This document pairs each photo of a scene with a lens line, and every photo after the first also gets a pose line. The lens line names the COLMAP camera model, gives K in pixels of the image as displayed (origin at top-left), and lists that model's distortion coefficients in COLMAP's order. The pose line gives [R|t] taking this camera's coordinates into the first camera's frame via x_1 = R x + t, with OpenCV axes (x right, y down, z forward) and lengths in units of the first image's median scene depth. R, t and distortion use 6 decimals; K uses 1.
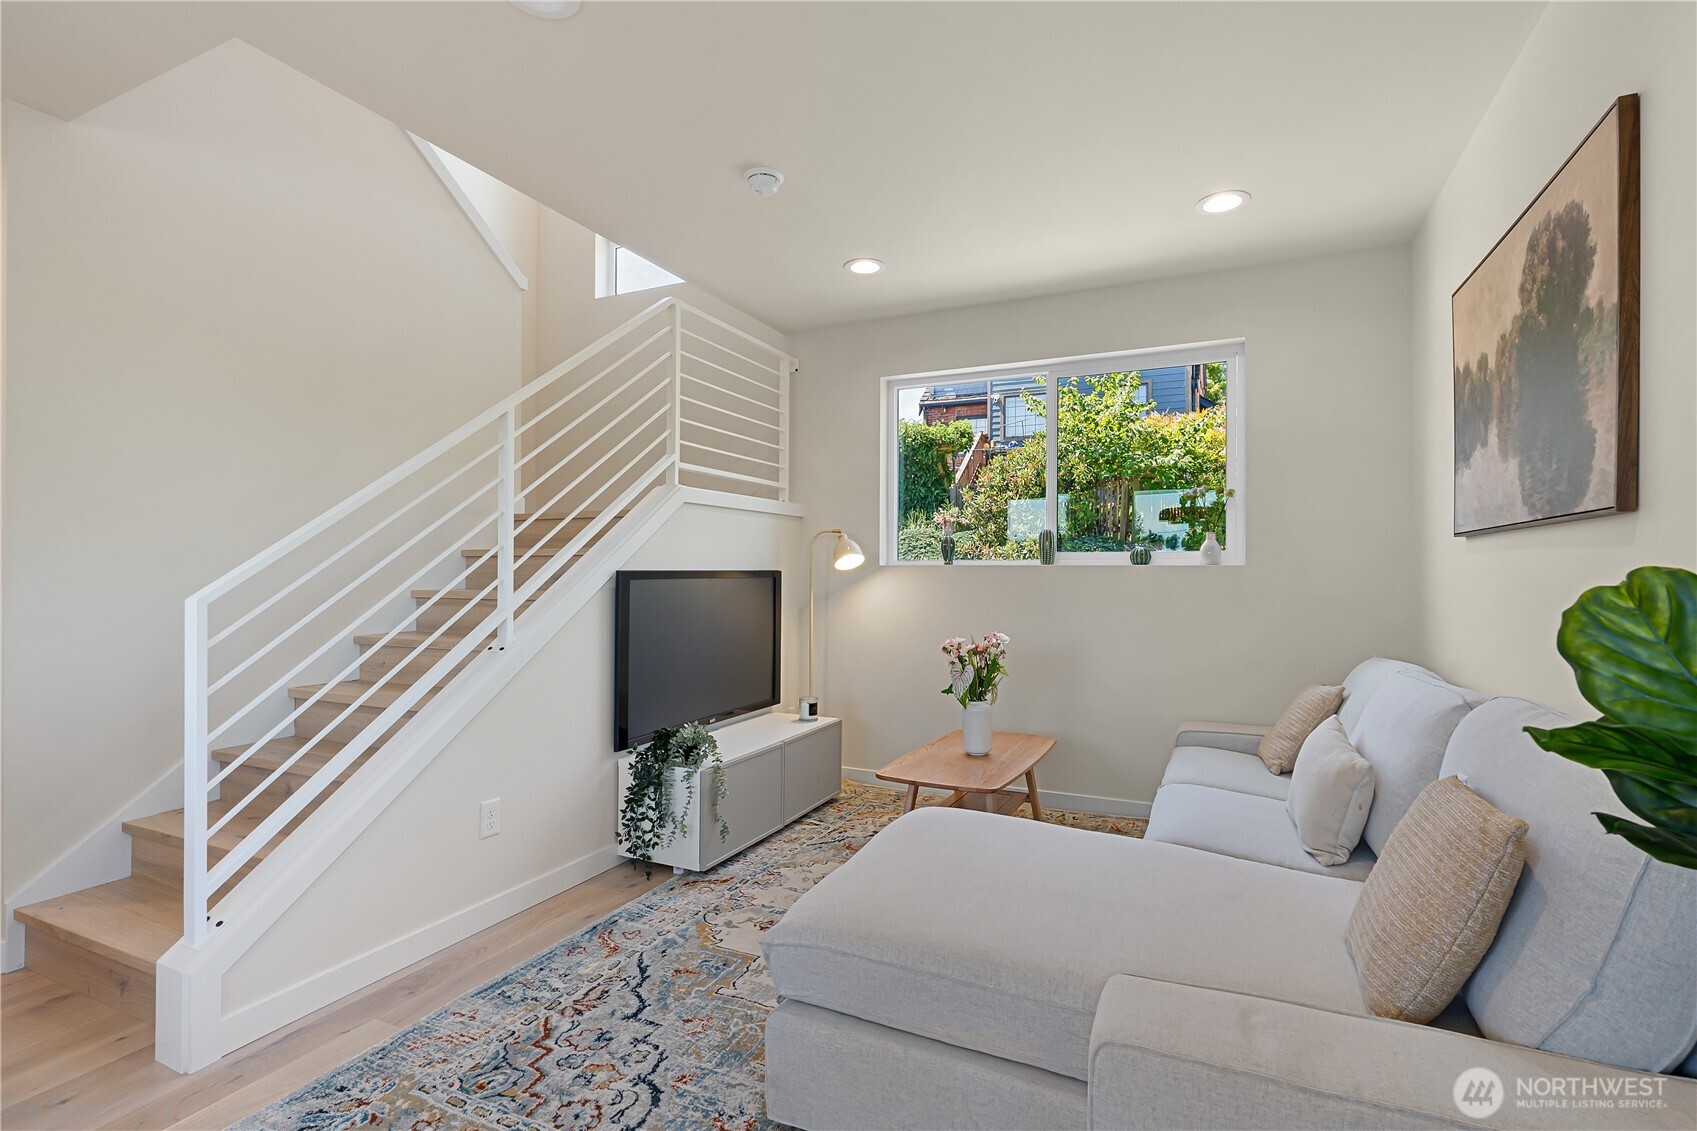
lens RADIAL K [[793.4, 0, 845.9], [0, 793.4, 571.0], [0, 0, 1]] dist [-0.002023, 0.000164]
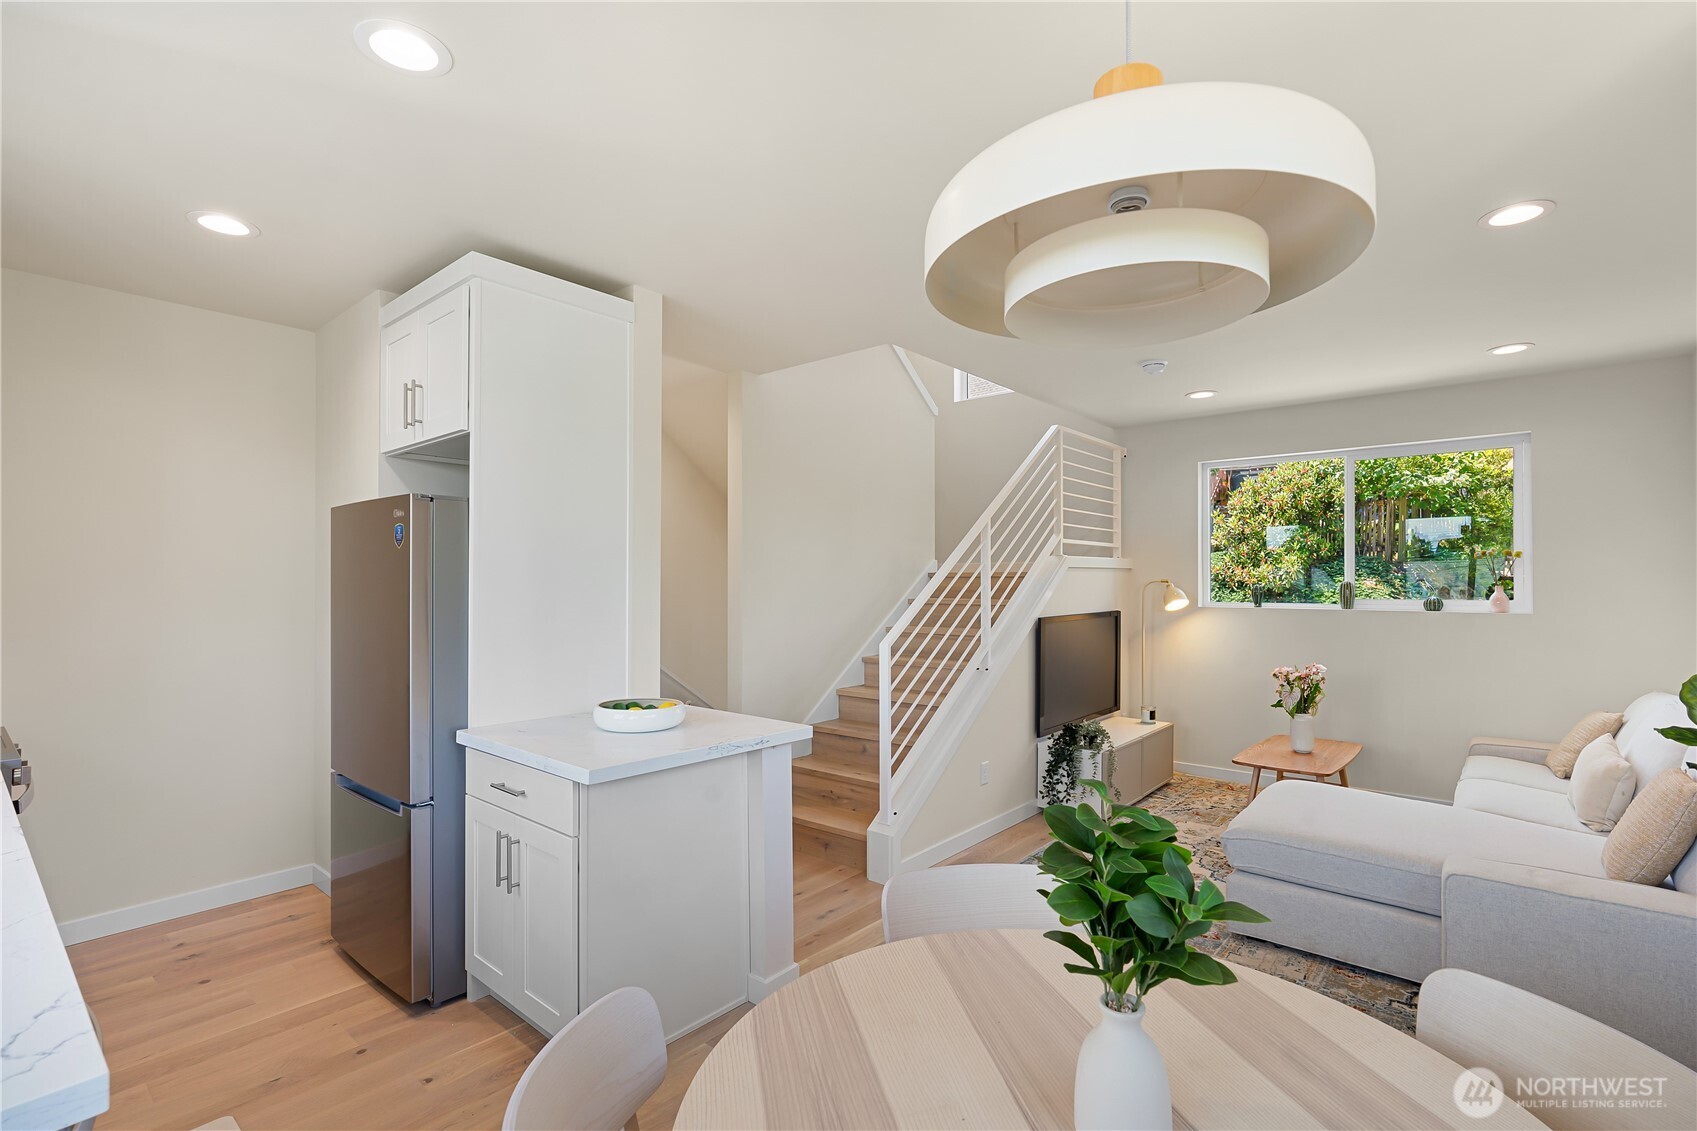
lens RADIAL K [[776.7, 0, 852.4], [0, 776.7, 577.5], [0, 0, 1]] dist [0.000257, 0.000773]
pose [[0.967524, -0.004953, -0.252731, -0.247212], [0.004149, 0.999984, -0.003713, -0.070874], [0.252746, 0.002544, 0.967529, -0.504781]]
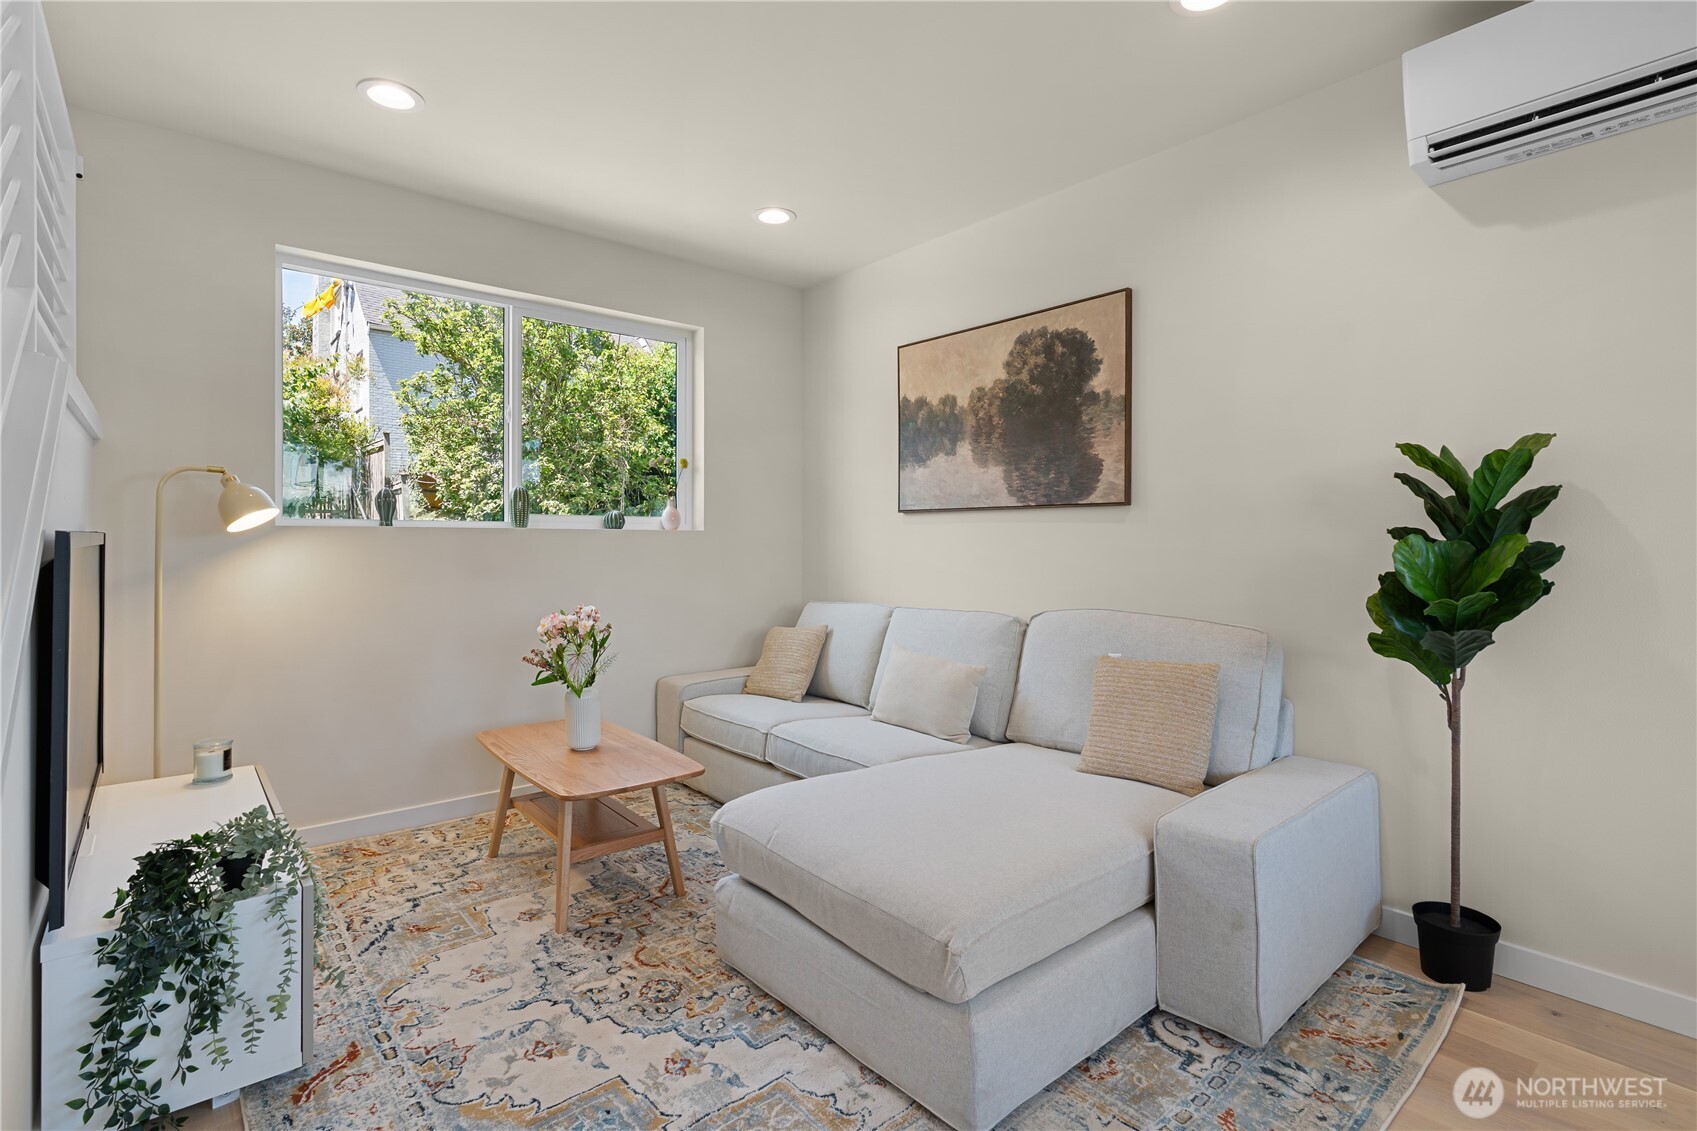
lens RADIAL K [[798.6, 0, 843.4], [0, 798.6, 543.4], [0, 0, 1]] dist [-0.001491, 0.000309]
pose [[0.415895, -0.005598, 0.909395, -0.496847], [-0.003088, 0.999967, 0.007568, 0.002240], [-0.909407, -0.005955, 0.415864, 0.385859]]
